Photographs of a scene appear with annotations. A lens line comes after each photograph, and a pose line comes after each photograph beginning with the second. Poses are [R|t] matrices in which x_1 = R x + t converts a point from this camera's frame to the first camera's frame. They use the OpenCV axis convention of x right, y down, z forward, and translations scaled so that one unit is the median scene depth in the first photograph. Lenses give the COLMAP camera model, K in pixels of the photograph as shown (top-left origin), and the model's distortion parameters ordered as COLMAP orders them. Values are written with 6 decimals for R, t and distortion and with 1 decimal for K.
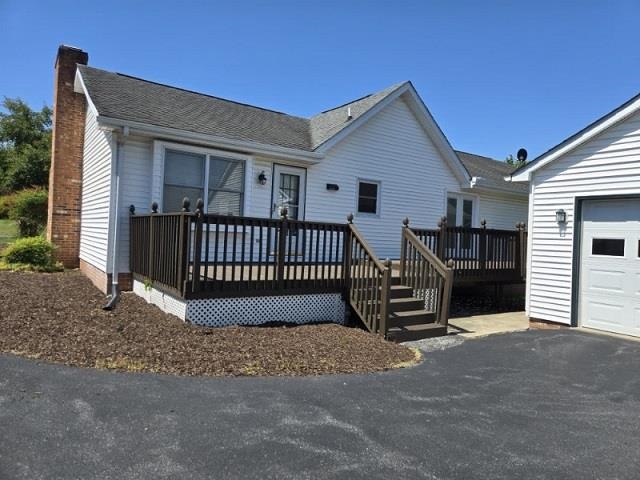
lens RADIAL K [[429.3, 0, 317.7], [0, 429.3, 238.4], [0, 0, 1]] dist [0.039680, -0.025322]
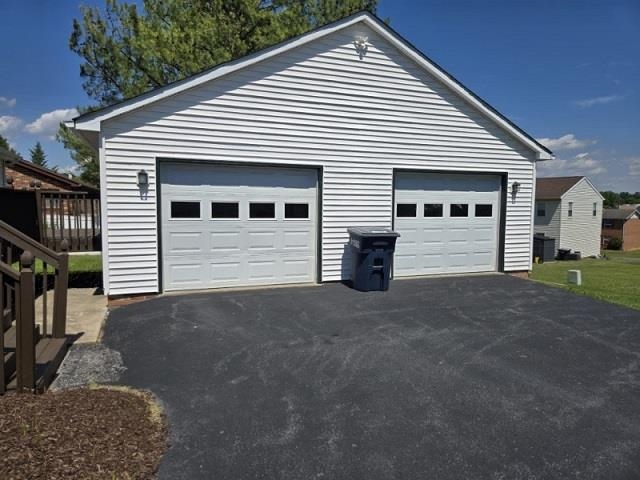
lens RADIAL K [[429.3, 0, 317.9], [0, 429.3, 238.6], [0, 0, 1]] dist [0.039680, -0.025322]
pose [[0.235388, -0.112562, 0.965361, -0.242482], [0.007951, 0.993460, 0.113900, -0.025006], [-0.971869, -0.019135, 0.234744, 0.439012]]
